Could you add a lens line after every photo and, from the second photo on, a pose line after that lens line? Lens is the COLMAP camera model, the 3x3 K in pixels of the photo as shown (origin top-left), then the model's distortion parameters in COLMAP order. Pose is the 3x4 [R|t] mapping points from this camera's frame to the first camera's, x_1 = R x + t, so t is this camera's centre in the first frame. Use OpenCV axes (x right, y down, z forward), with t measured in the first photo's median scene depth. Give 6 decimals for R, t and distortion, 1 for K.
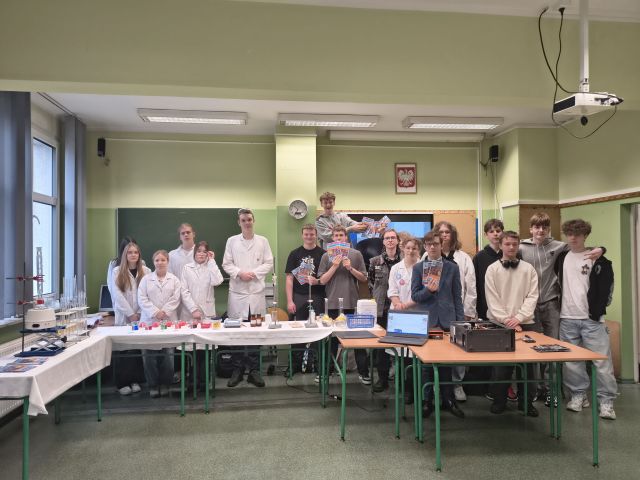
lens RADIAL K [[438.9, 0, 314.8], [0, 438.9, 246.1], [0, 0, 1]] dist [0.053748, -0.051913]
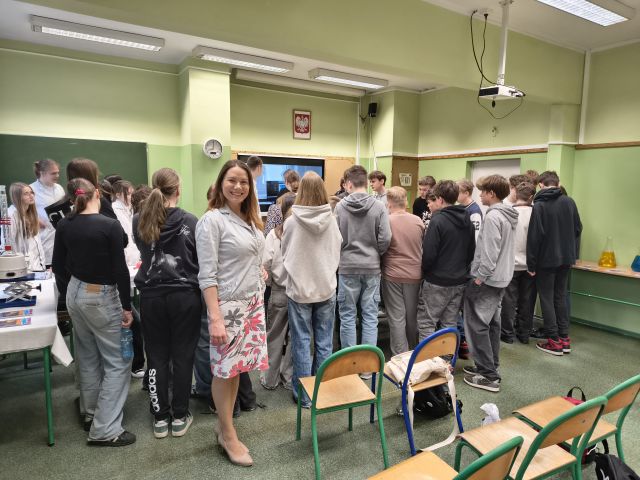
lens RADIAL K [[438.9, 0, 320.7], [0, 438.9, 239.7], [0, 0, 1]] dist [0.053748, -0.051913]
pose [[0.902803, -0.027130, 0.429198, -0.245593], [-0.029416, 0.991775, 0.124568, -0.010413], [-0.429048, -0.125086, 0.894579, -0.027464]]
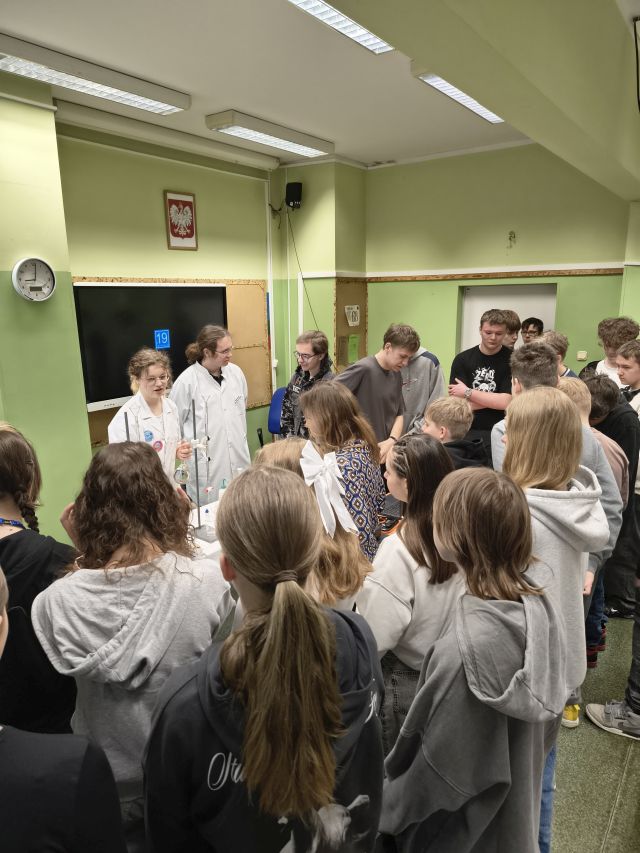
lens RADIAL K [[585.0, 0, 315.1], [0, 585.0, 427.4], [0, 0, 1]] dist [0.053748, -0.051913]
pose [[0.680727, -0.163033, 0.714164, -0.289457], [-0.000096, 0.974899, 0.222646, -0.069041], [-0.732537, -0.151630, 0.663625, 0.355407]]
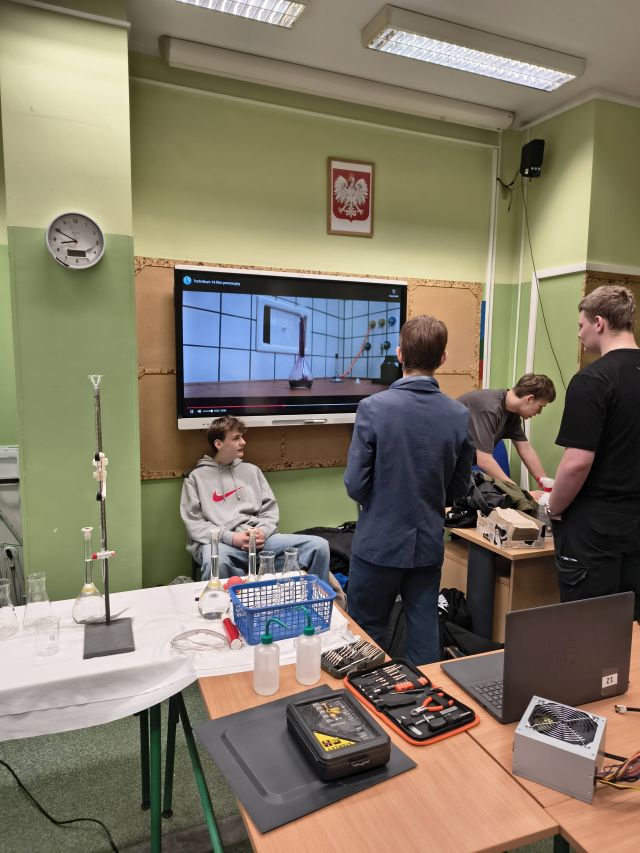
lens RADIAL K [[585.0, 0, 320.7], [0, 585.0, 430.9], [0, 0, 1]] dist [0.053748, -0.051913]
pose [[0.959425, -0.012914, 0.281667, 0.013320], [-0.023947, 0.991609, 0.127033, 0.000647], [-0.280944, -0.128624, 0.951066, 0.467169]]
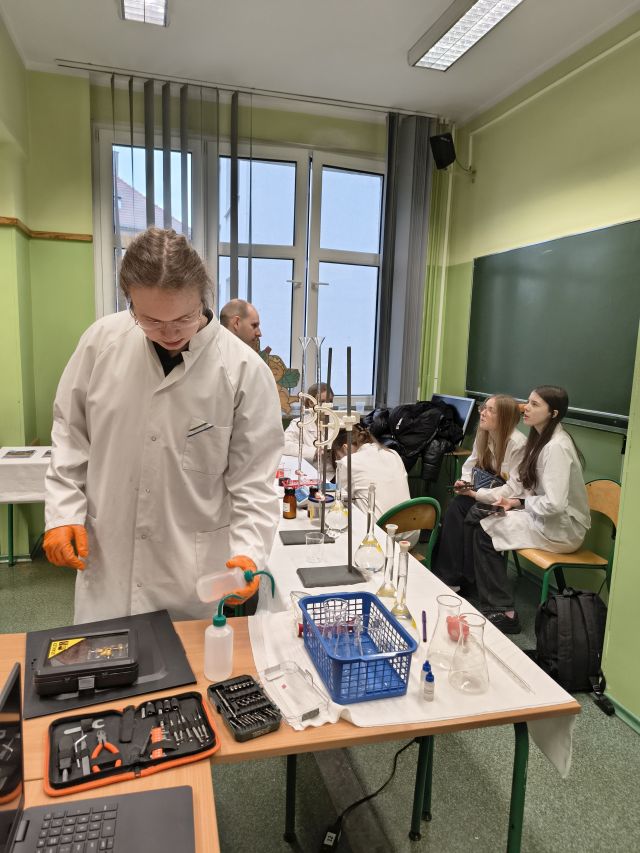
lens RADIAL K [[585.0, 0, 314.9], [0, 585.0, 425.0], [0, 0, 1]] dist [0.053748, -0.051913]
pose [[0.161767, 0.158675, -0.973989, 0.284955], [-0.028599, 0.987328, 0.156098, 0.010737], [0.986414, 0.002604, 0.164255, 0.694281]]
